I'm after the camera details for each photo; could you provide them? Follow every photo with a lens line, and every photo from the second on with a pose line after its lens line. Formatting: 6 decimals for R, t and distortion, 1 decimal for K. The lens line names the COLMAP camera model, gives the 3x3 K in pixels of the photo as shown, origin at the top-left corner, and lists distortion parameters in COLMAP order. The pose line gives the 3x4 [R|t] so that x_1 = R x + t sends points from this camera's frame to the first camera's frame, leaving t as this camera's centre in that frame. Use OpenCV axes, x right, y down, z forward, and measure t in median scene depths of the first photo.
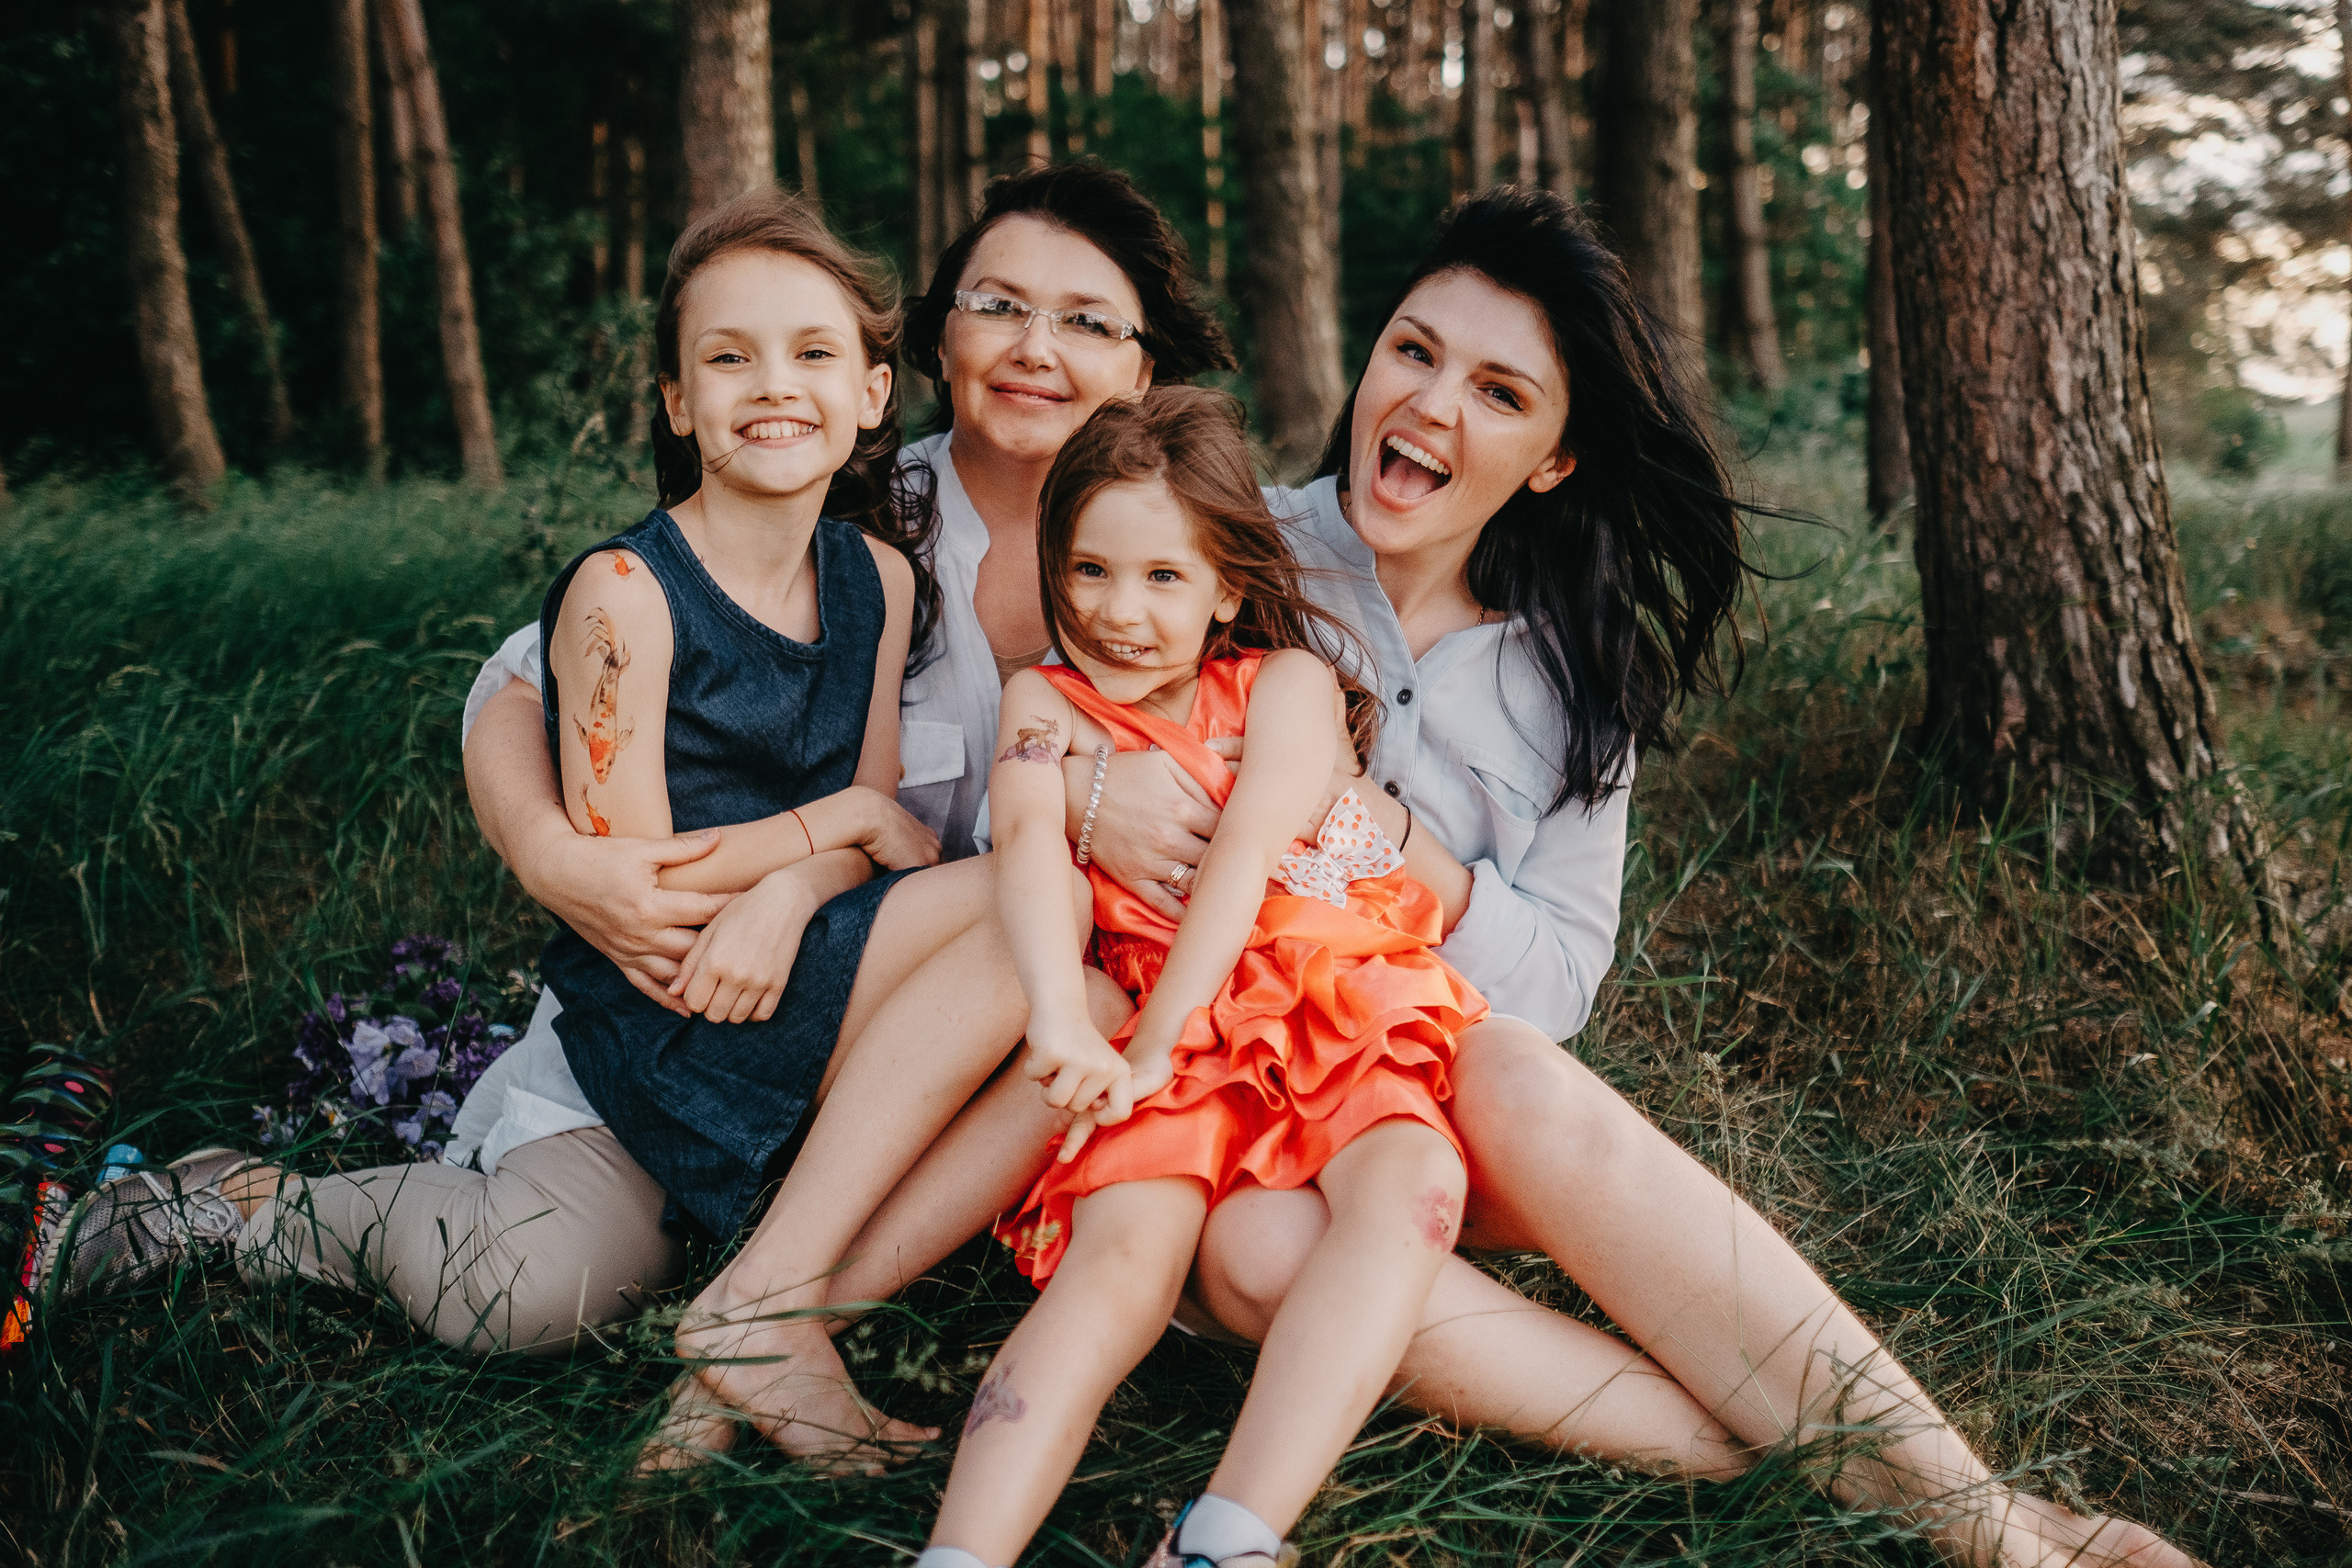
lens RADIAL K [[2344.0, 0, 1174.5], [0, 2344.0, 788.5], [0, 0, 1]] dist [-0.009478, 0.000000]
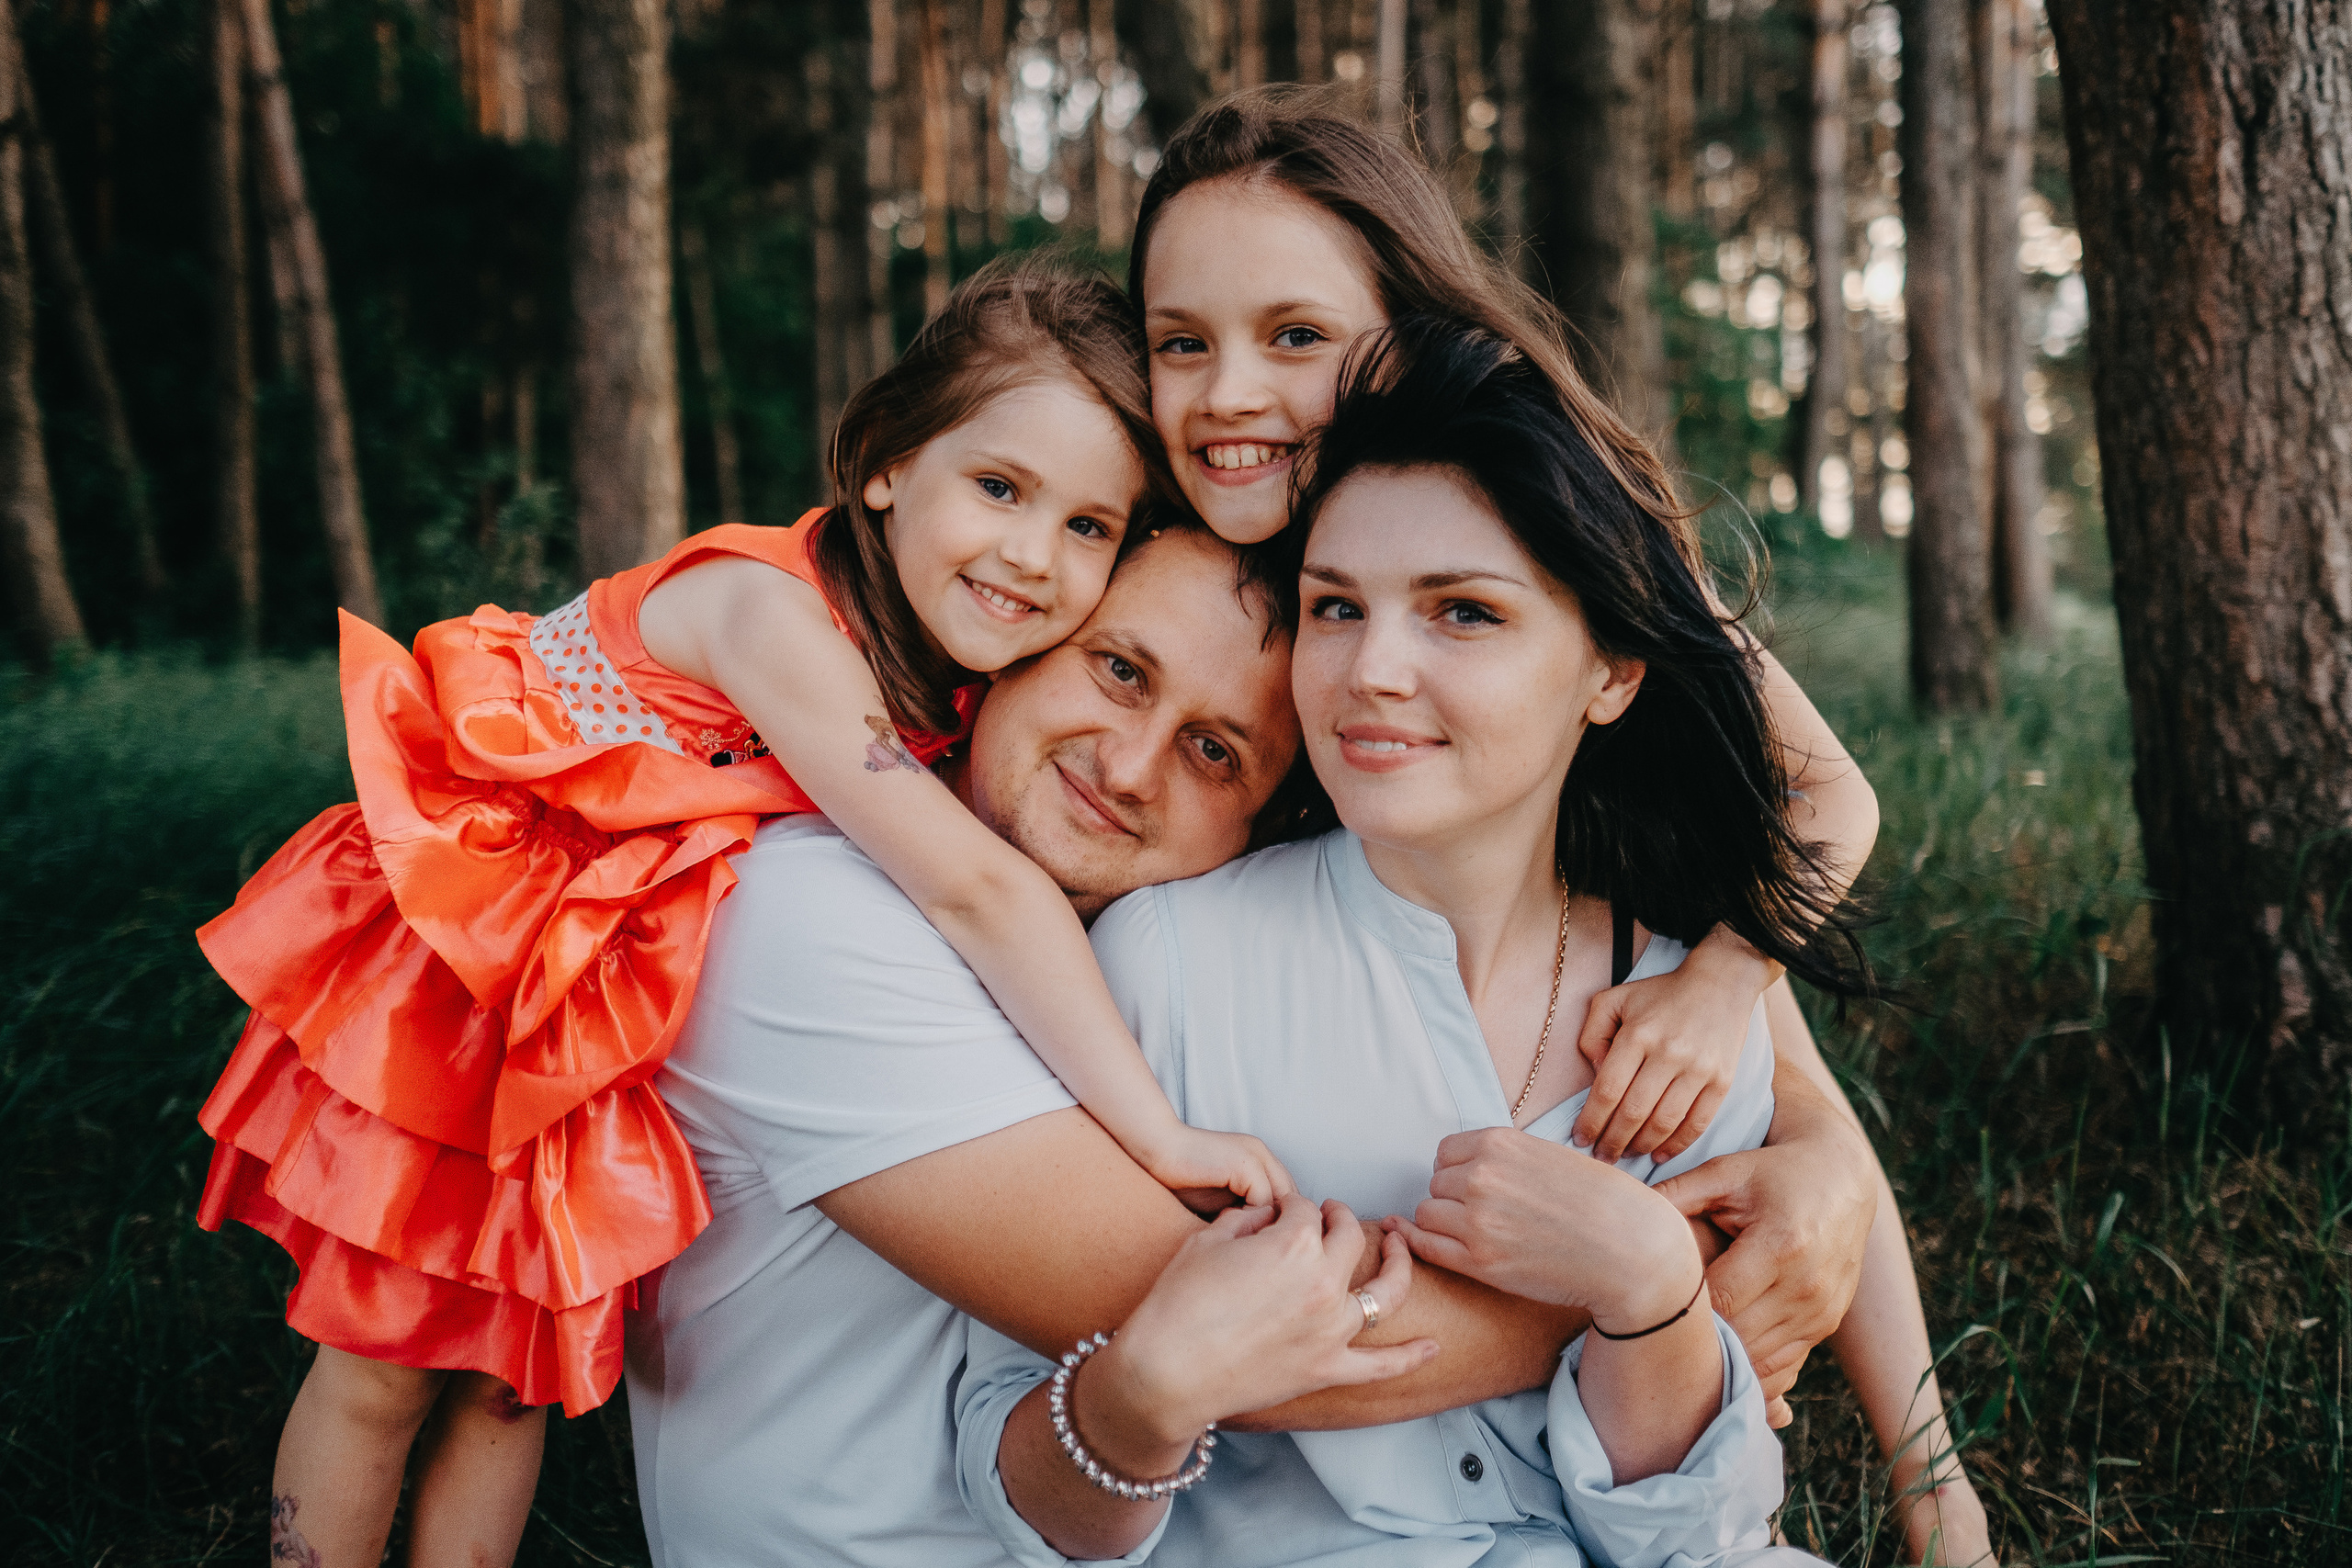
lens RADIAL K [[2344.0, 0, 1179.8], [0, 2344.0, 785.1], [0, 0, 1]] dist [-0.009478, 0.000000]
pose [[0.998867, -0.013874, 0.045526, -0.045657], [0.016546, 0.998130, -0.058848, -0.064944], [-0.044624, 0.059534, 0.997228, 0.238655]]
